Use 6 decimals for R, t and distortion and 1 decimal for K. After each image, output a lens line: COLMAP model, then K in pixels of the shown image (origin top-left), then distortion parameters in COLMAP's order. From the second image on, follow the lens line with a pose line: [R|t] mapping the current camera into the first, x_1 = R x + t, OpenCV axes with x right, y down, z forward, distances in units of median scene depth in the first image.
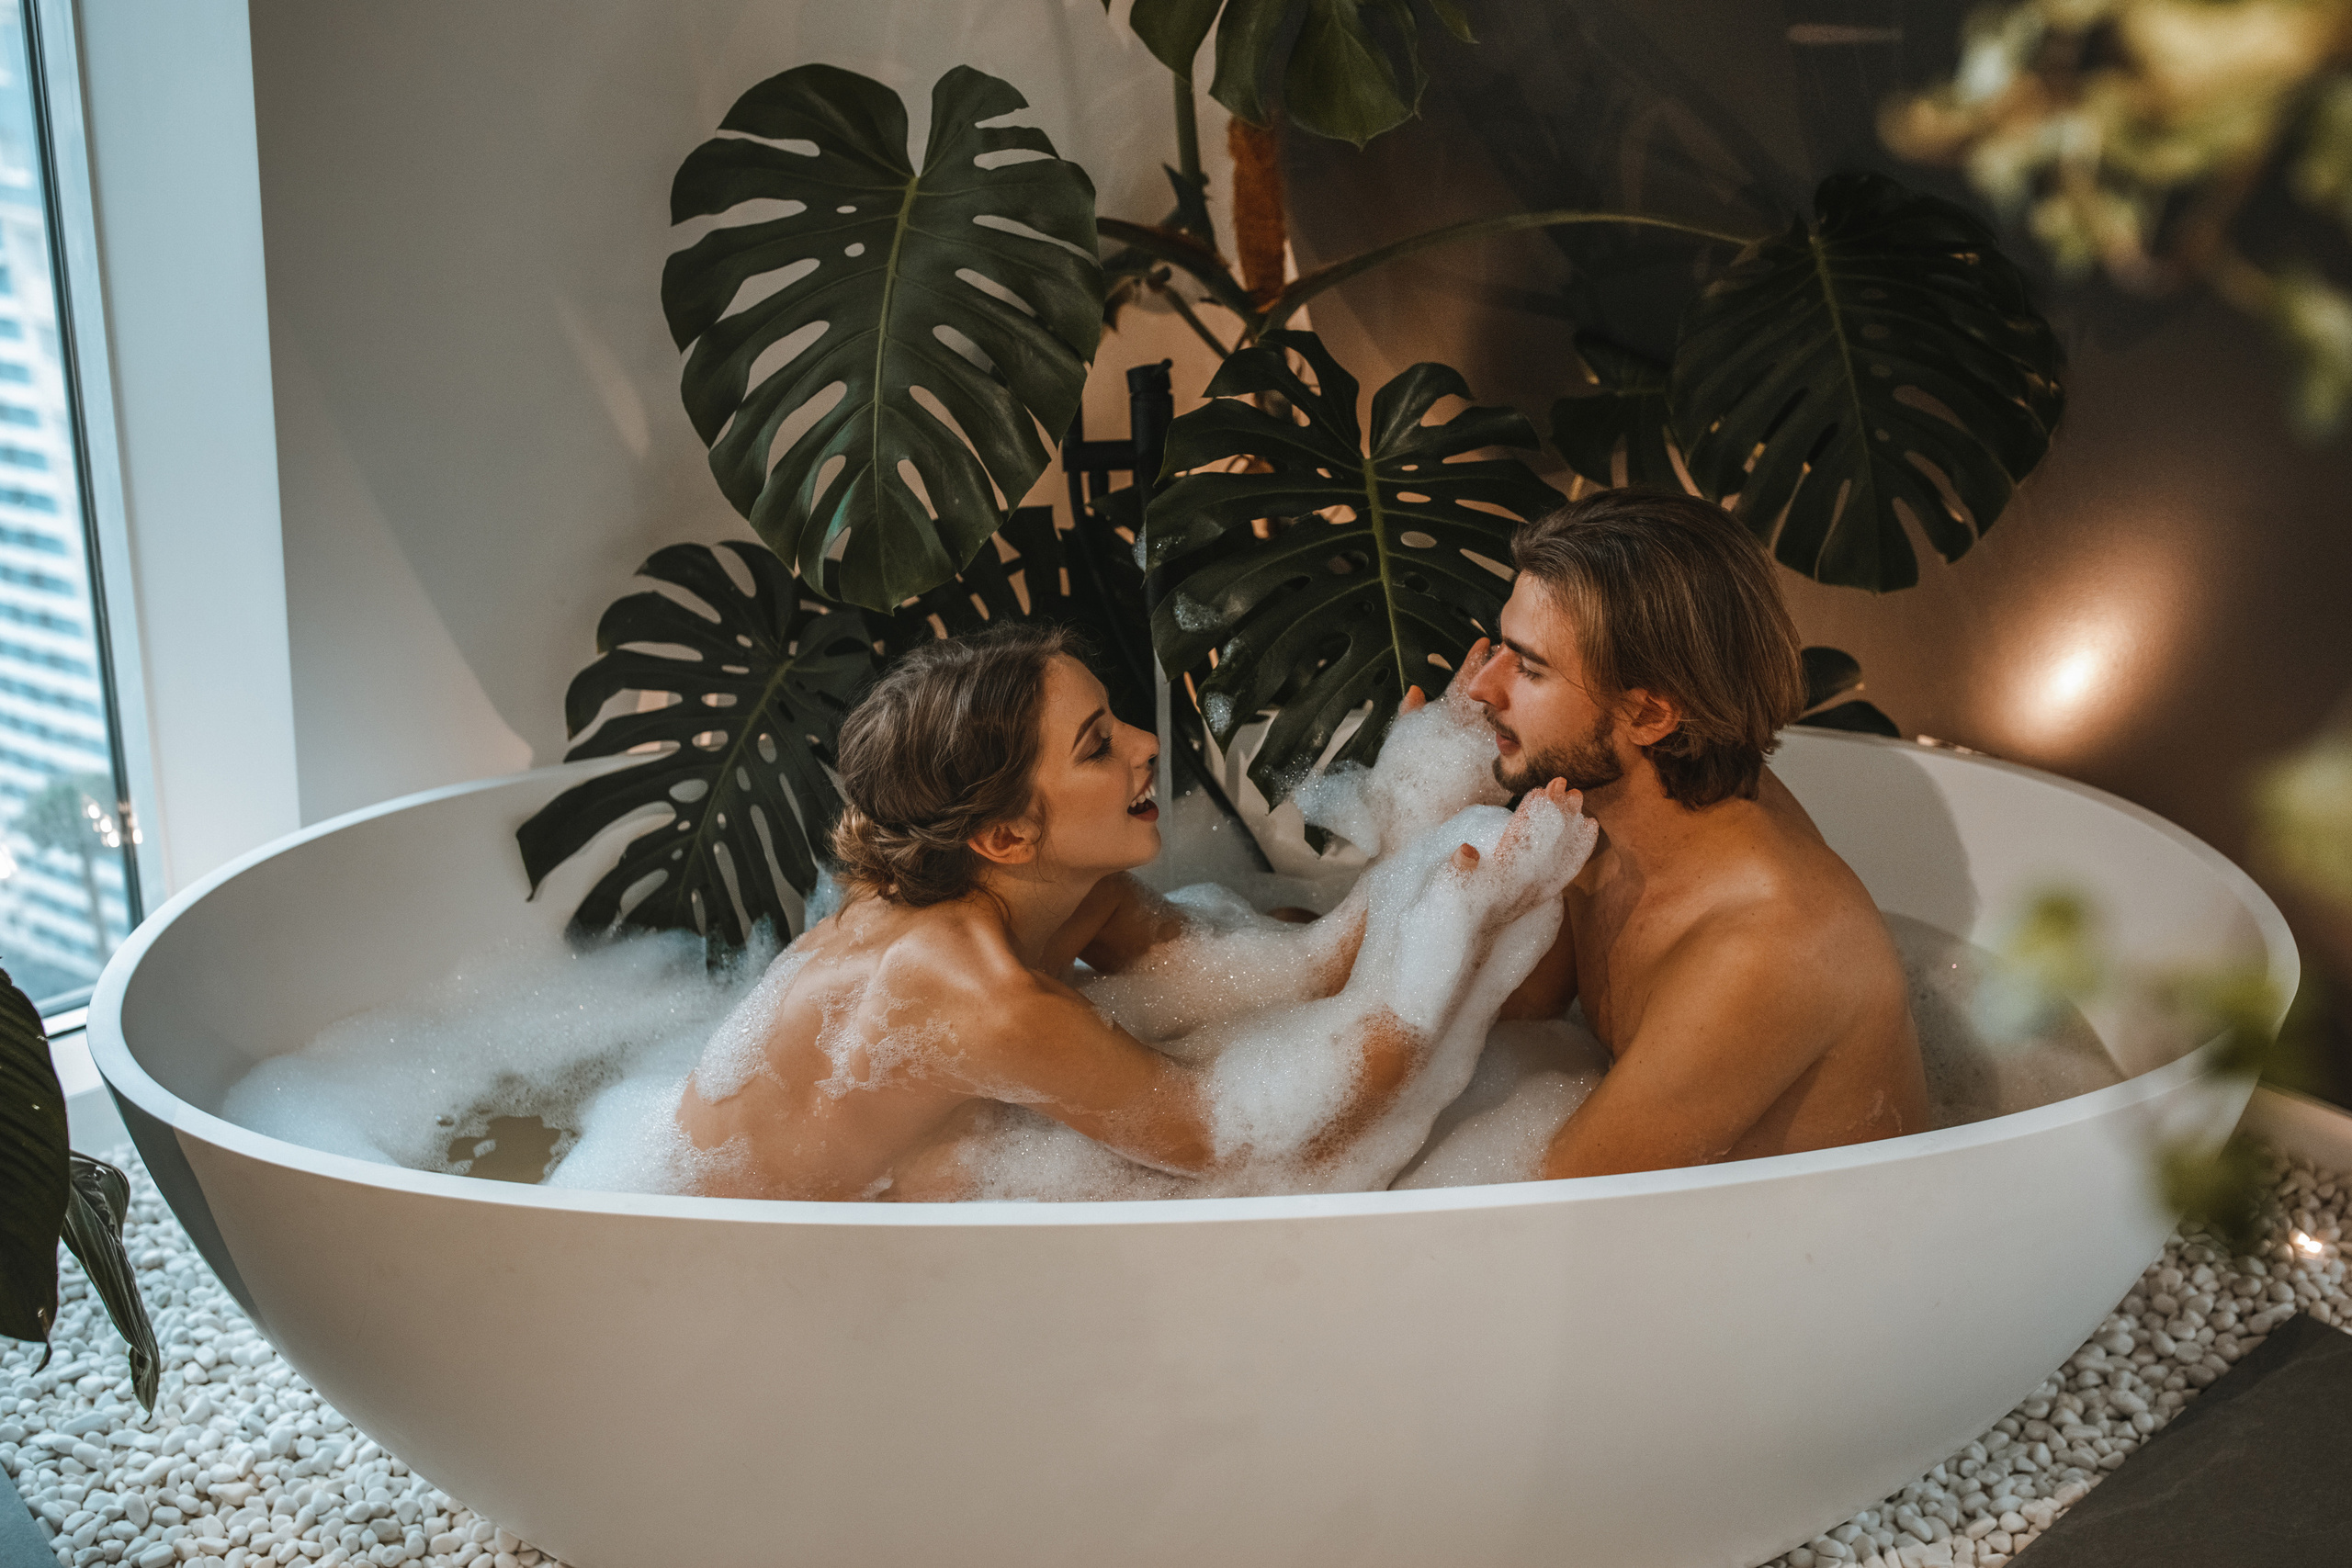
lens RADIAL K [[2326.6, 0, 1176.0], [0, 2326.6, 784.0], [0, 0, 1]] dist [0.015860, -0.010932]
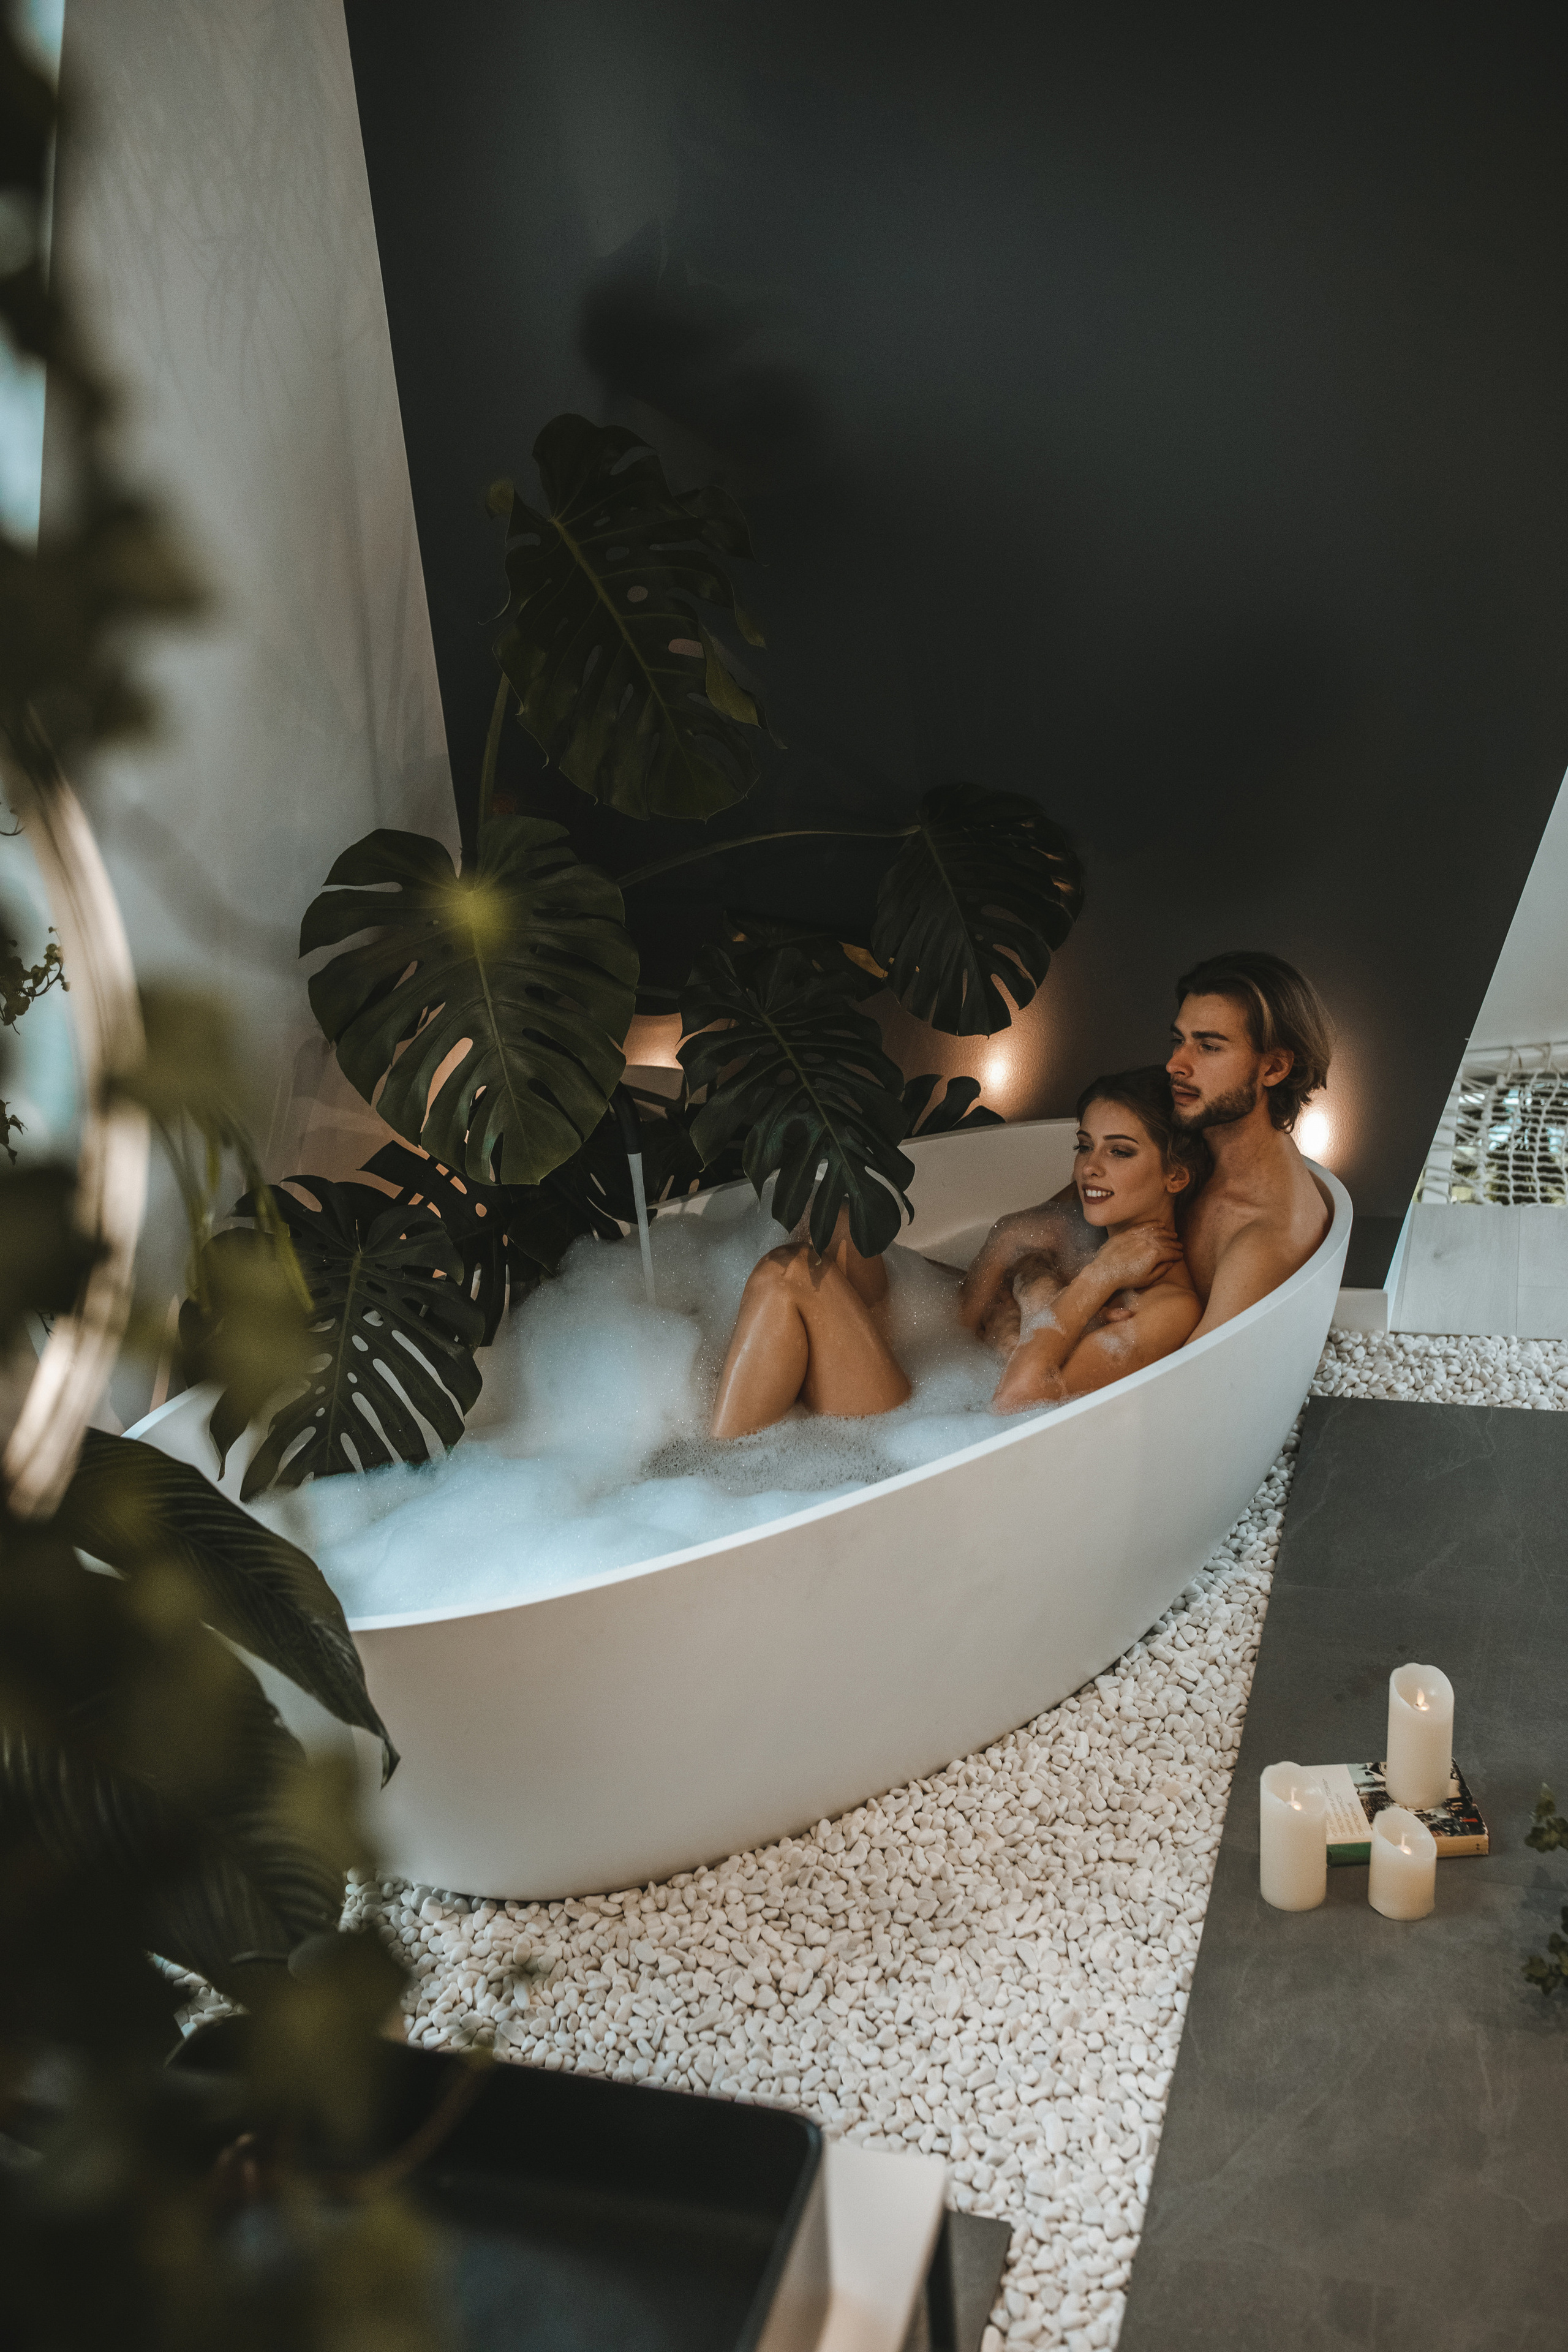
lens RADIAL K [[2326.8, 0, 773.4], [0, 2326.8, 1131.0], [0, 0, 1]] dist [0.015860, -0.010932]
pose [[0.851963, -0.231747, 0.469523, -0.618578], [0.273777, 0.961538, -0.022180, -0.025589], [-0.446324, 0.147441, 0.882641, -0.341991]]
